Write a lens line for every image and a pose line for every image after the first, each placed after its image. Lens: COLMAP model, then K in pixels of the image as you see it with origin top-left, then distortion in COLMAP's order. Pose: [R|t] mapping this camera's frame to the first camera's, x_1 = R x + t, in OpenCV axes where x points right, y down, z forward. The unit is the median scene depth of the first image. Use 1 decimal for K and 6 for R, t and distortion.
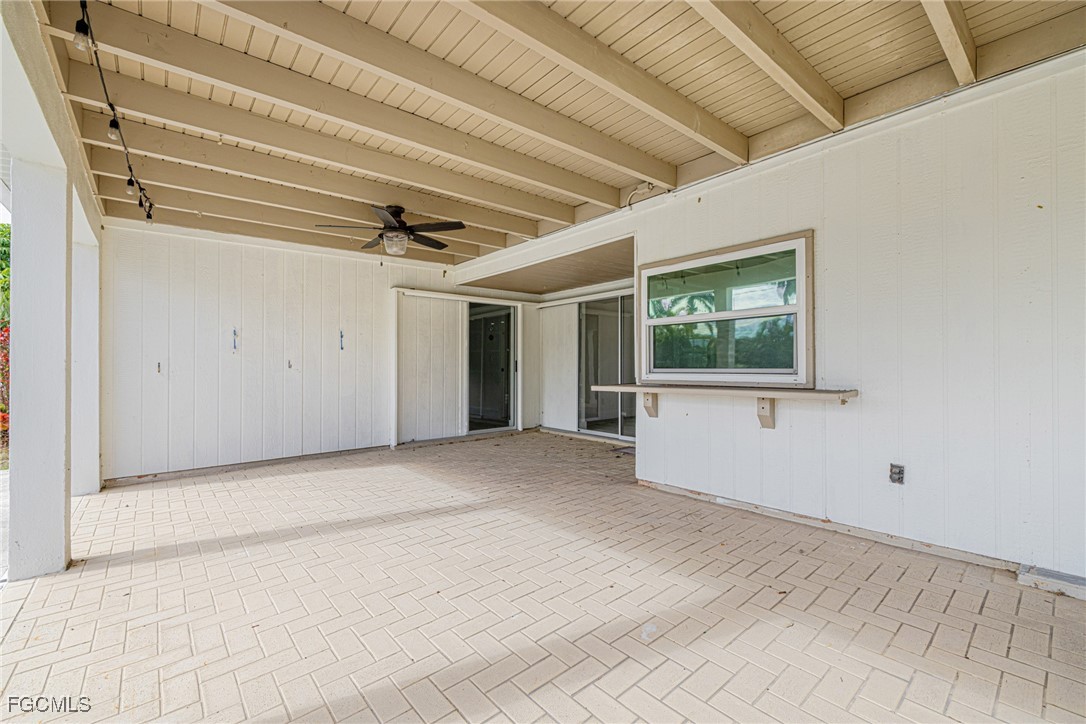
lens RADIAL K [[458.7, 0, 543.1], [0, 458.7, 358.3], [0, 0, 1]] dist [0.000324, 0.000421]
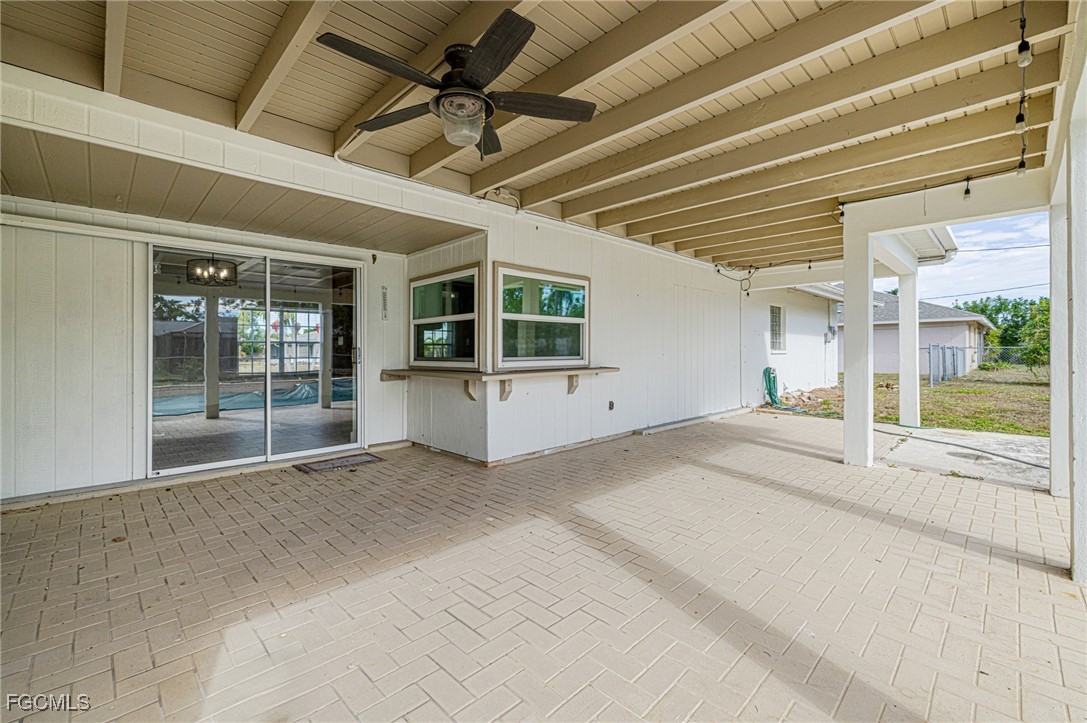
lens RADIAL K [[459.1, 0, 543.6], [0, 459.1, 357.8], [0, 0, 1]] dist [0.000324, 0.000421]
pose [[-0.068140, -0.005757, 0.997659, -0.979888], [-0.007888, 0.999955, 0.005231, 0.017273], [-0.997645, -0.007513, -0.068182, 1.082408]]
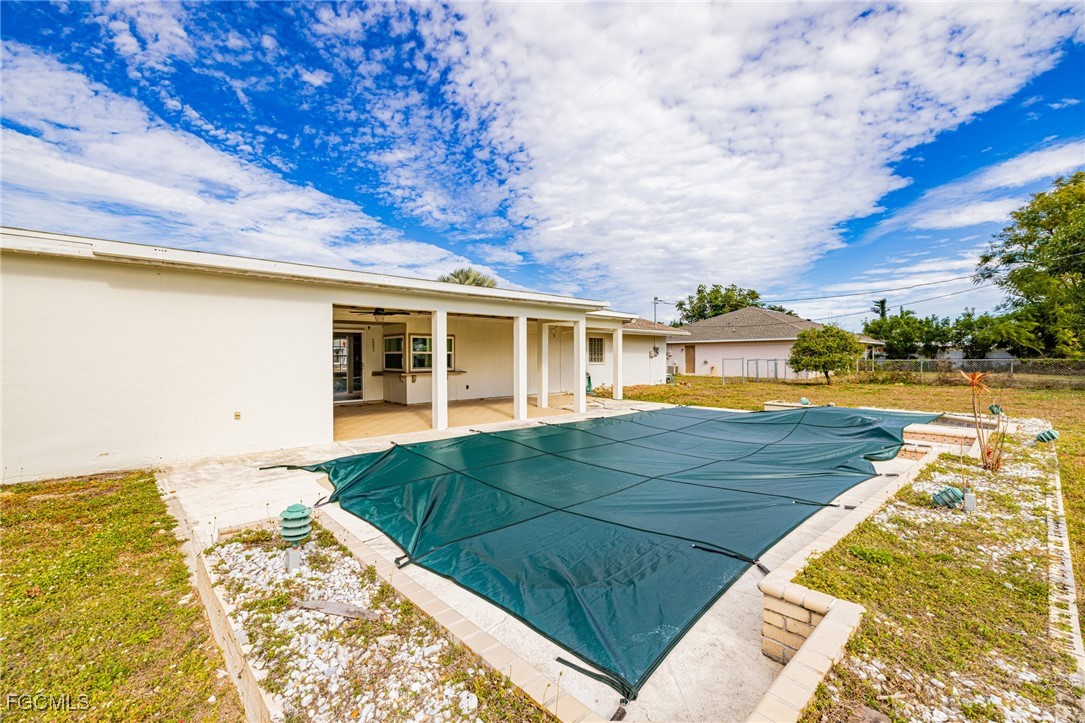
lens RADIAL K [[453.9, 0, 539.7], [0, 453.9, 342.1], [0, 0, 1]] dist [0.000155, 0.000196]
pose [[-0.022088, 0.040945, 0.998917, -3.177893], [-0.015334, 0.999030, -0.041289, -0.040073], [-0.999638, -0.016230, -0.021439, 0.233518]]
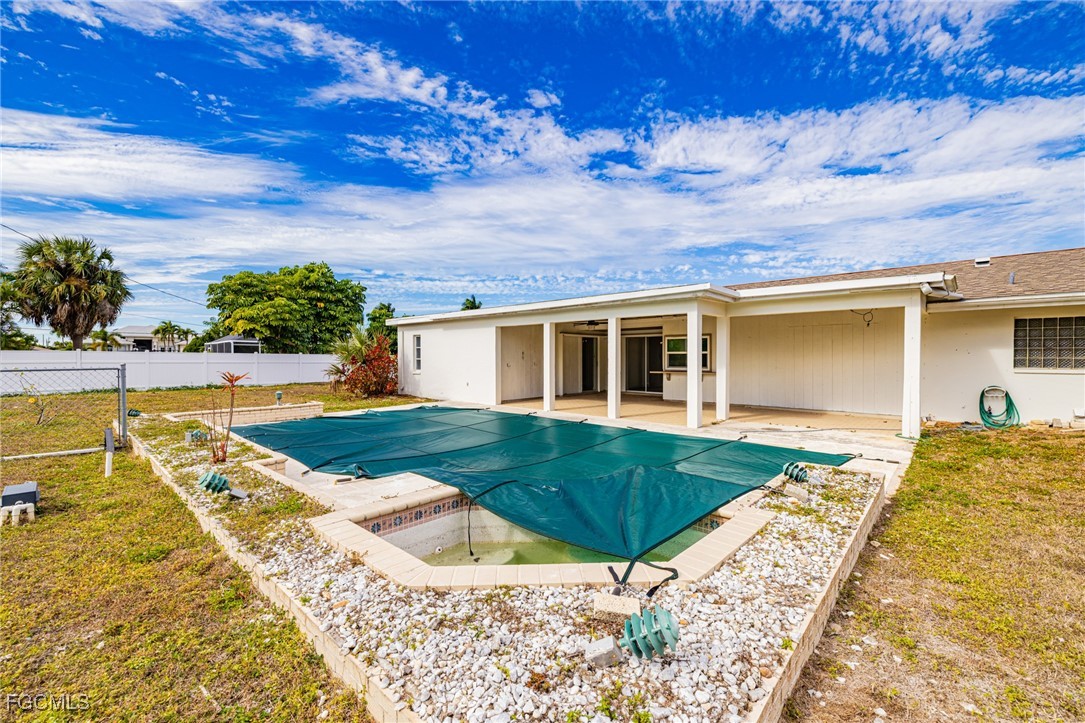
lens RADIAL K [[458.3, 0, 542.6], [0, 458.3, 357.8], [0, 0, 1]] dist [0.000324, 0.000421]
pose [[0.993163, 0.007577, 0.116490, -1.211611], [-0.009339, 0.999850, 0.014580, -0.091865], [-0.116362, -0.015568, 0.993085, -2.526219]]
